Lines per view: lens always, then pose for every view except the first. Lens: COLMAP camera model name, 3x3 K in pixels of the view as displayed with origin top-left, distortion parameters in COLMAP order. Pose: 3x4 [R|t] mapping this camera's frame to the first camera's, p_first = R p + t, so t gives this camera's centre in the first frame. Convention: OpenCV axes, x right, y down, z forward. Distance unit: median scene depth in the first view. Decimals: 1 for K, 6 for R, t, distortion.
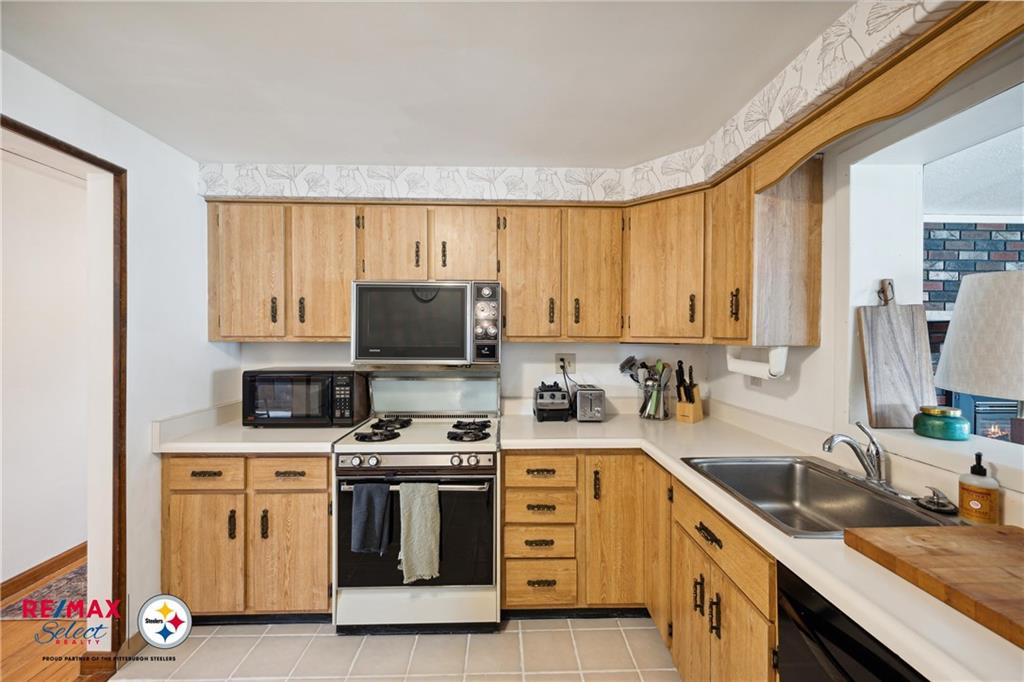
lens RADIAL K [[393.2, 0, 515.3], [0, 393.2, 336.3], [0, 0, 1]] dist [-0.000275, -0.000008]
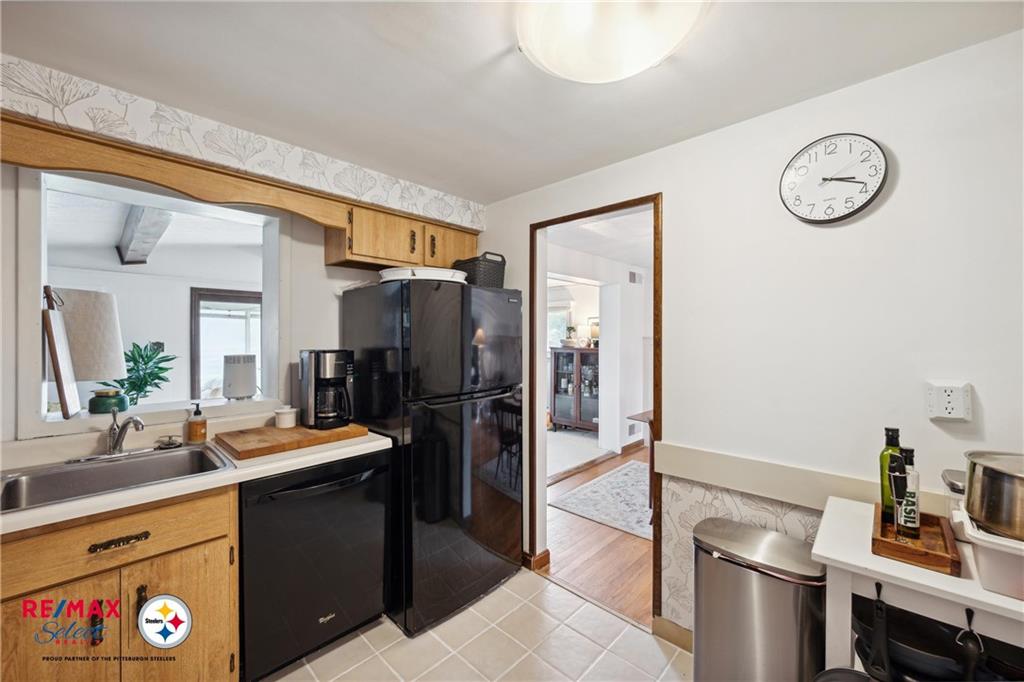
lens RADIAL K [[406.0, 0, 512.9], [0, 406.0, 339.4], [0, 0, 1]] dist [-0.000758, 0.000540]
pose [[-0.701470, -0.008239, 0.712651, -0.579258], [0.000810, 0.999923, 0.012358, -0.005405], [-0.712698, 0.009246, -0.701410, 0.642024]]
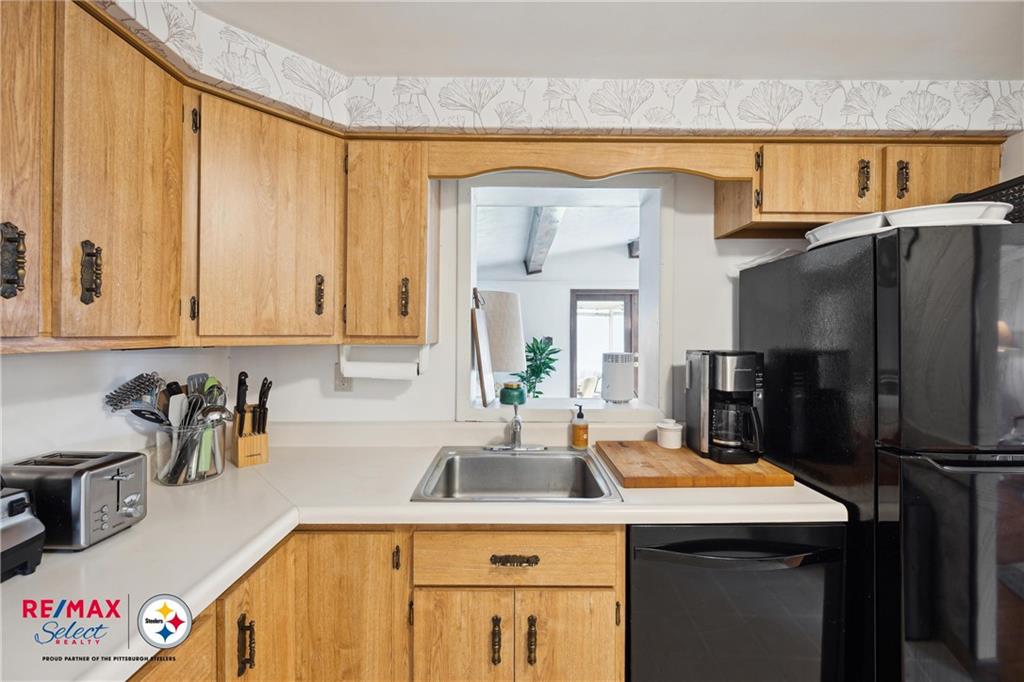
lens RADIAL K [[406.0, 0, 510.3], [0, 406.0, 334.9], [0, 0, 1]] dist [-0.000758, 0.000540]
pose [[0.035831, -0.009169, 0.999316, -0.262276], [0.003622, 0.999953, 0.009045, -0.003945], [-0.999351, 0.003295, 0.035862, 0.621698]]
